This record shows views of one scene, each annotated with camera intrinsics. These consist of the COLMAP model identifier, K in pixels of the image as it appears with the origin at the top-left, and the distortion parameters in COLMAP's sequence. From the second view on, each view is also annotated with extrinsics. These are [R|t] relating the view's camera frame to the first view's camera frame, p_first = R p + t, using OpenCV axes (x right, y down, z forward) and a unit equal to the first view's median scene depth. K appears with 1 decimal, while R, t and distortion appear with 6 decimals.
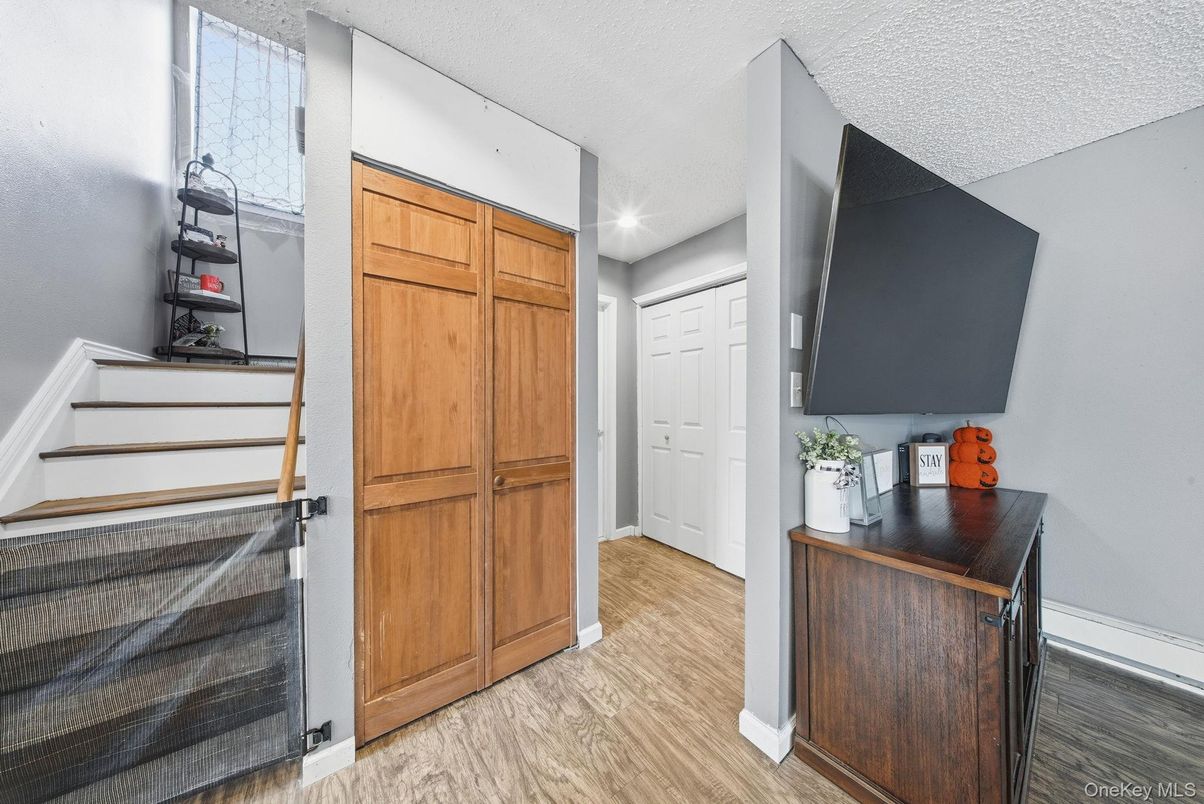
lens RADIAL K [[361.5, 0, 597.3], [0, 361.5, 400.6], [0, 0, 1]] dist [-0.000192, -0.001411]
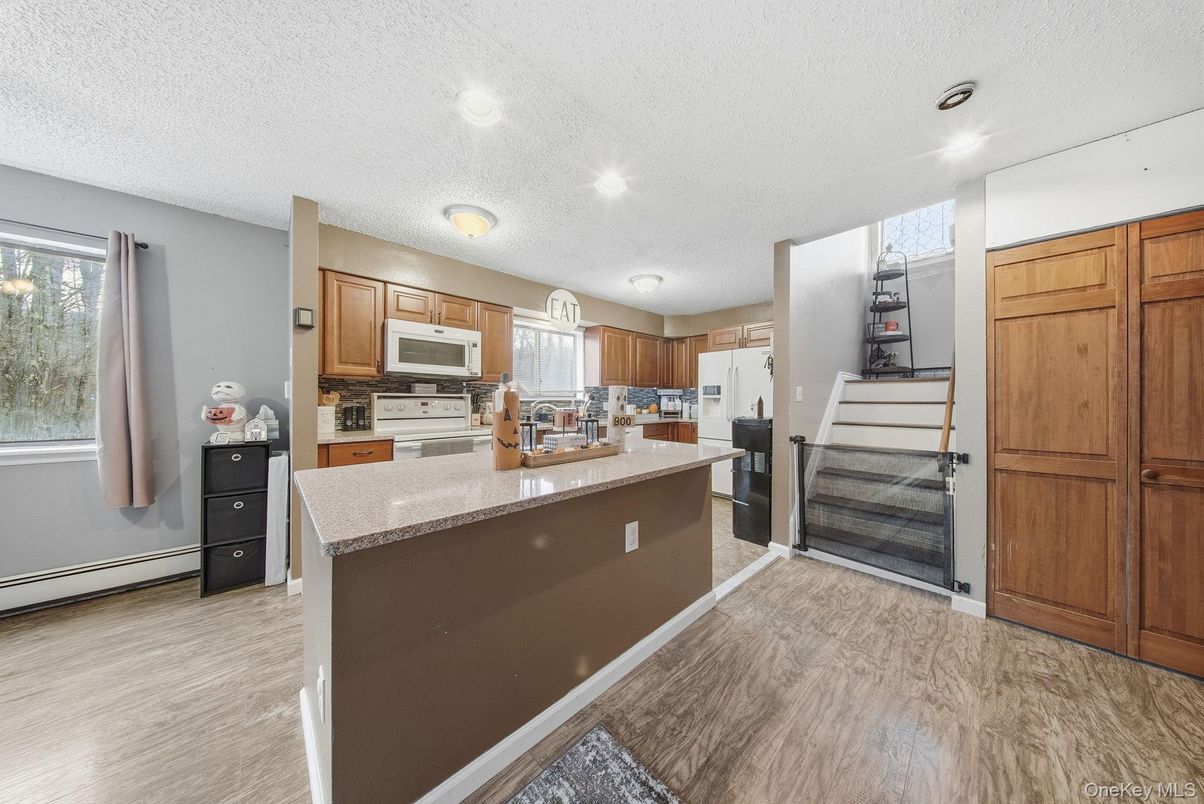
lens RADIAL K [[361.5, 0, 599.6], [0, 361.5, 401.4], [0, 0, 1]] dist [-0.000192, -0.001411]
pose [[0.104986, -0.001401, -0.994473, 0.603841], [-0.004736, 0.999987, -0.001909, 0.016641], [0.994462, 0.004911, 0.104978, -0.722395]]
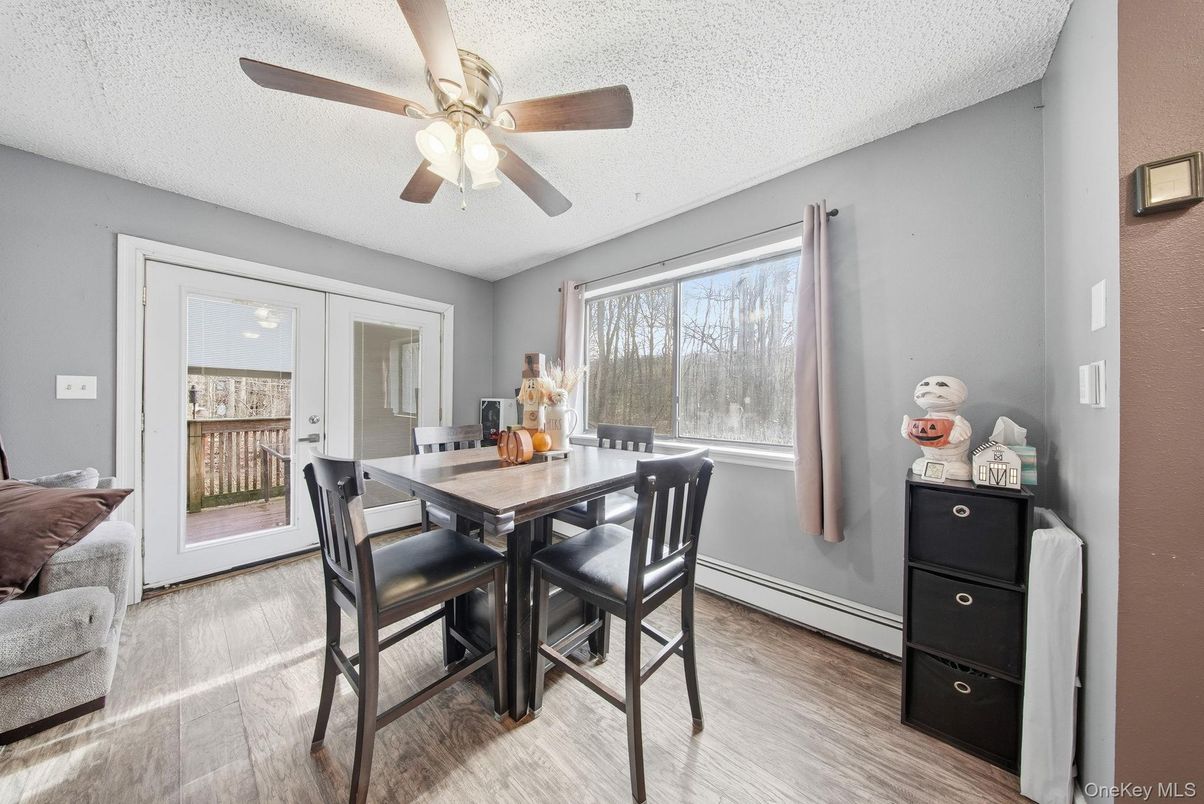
lens RADIAL K [[361.5, 0, 603.0], [0, 361.5, 400.0], [0, 0, 1]] dist [-0.000192, -0.001411]
pose [[-0.973820, -0.009778, -0.227112, -0.010524], [-0.009788, 0.999952, -0.001084, 0.008487], [0.227111, 0.001167, -0.973868, -1.394976]]
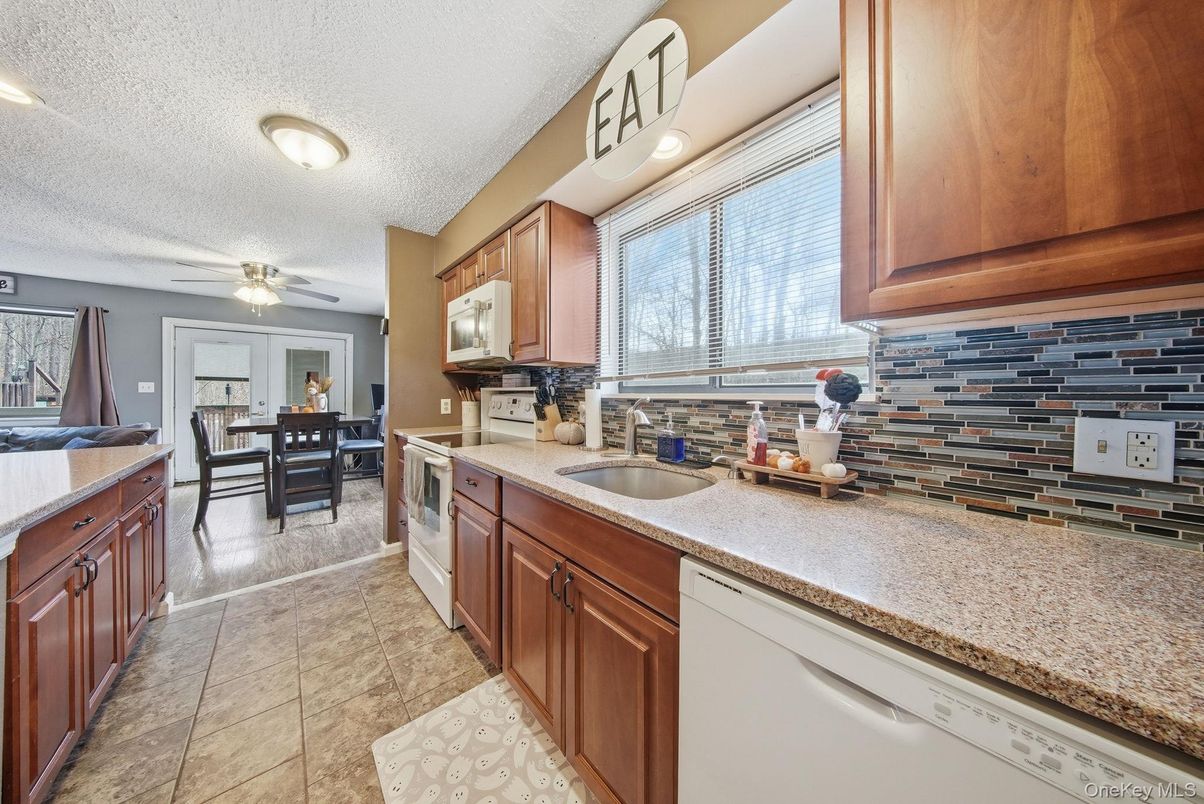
lens RADIAL K [[361.5, 0, 596.9], [0, 361.5, 394.6], [0, 0, 1]] dist [-0.000192, -0.001411]
pose [[-0.997338, -0.006828, -0.072598, -1.853426], [-0.007455, 0.999937, 0.008366, -0.013236], [0.072536, 0.008885, -0.997326, 0.068869]]
